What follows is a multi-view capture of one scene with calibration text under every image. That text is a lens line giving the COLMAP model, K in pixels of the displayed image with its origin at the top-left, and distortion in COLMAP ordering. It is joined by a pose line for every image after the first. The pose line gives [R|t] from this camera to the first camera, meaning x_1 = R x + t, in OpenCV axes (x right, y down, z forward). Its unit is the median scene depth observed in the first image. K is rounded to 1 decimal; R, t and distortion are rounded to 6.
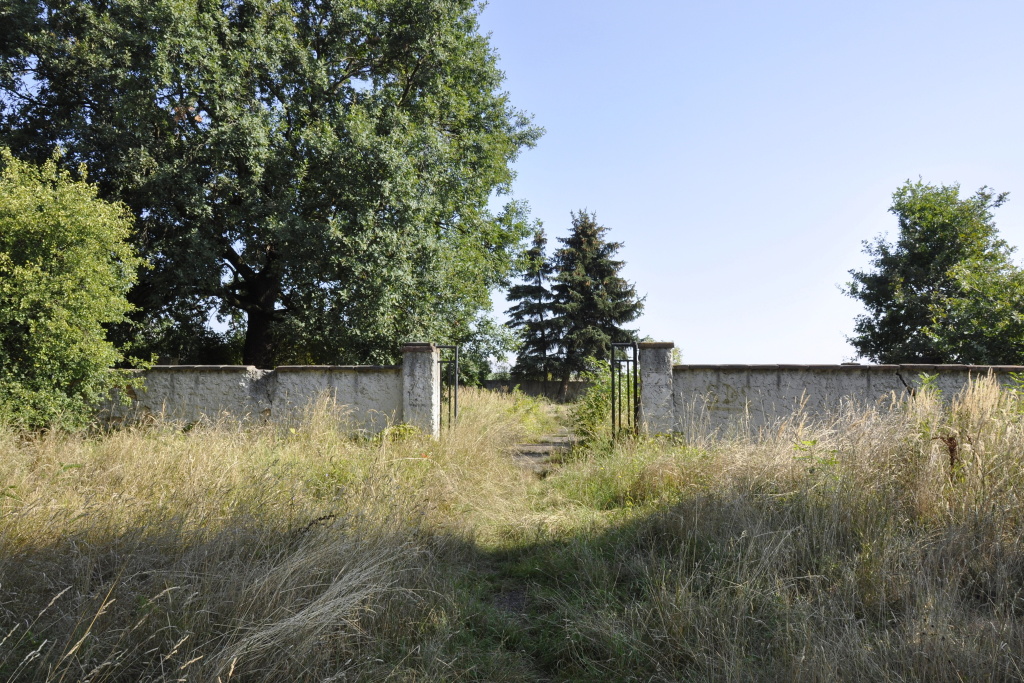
lens RADIAL K [[791.2, 0, 508.2], [0, 791.2, 376.8], [0, 0, 1]] dist [-0.178517, 0.115105]
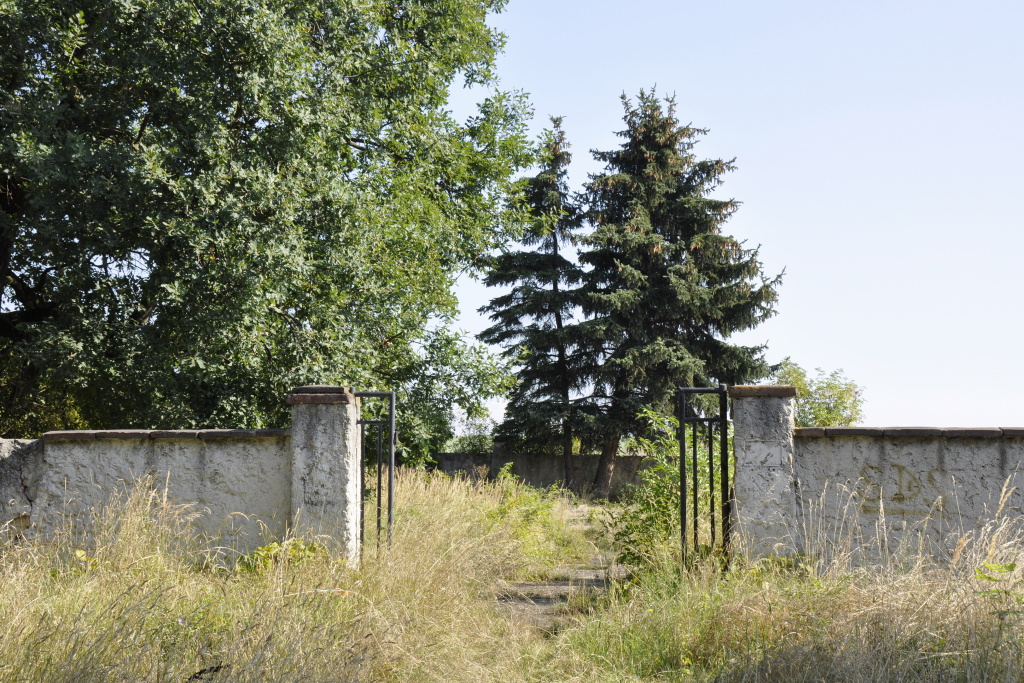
lens RADIAL K [[1818.7, 0, 512.0], [0, 1818.7, 341.5], [0, 0, 1]] dist [0.343267, 0.020572]
pose [[0.999915, 0.000337, 0.012999, -0.000201], [0.000393, 0.998424, -0.056117, -0.002963], [-0.012997, 0.056118, 0.998340, -0.195923]]
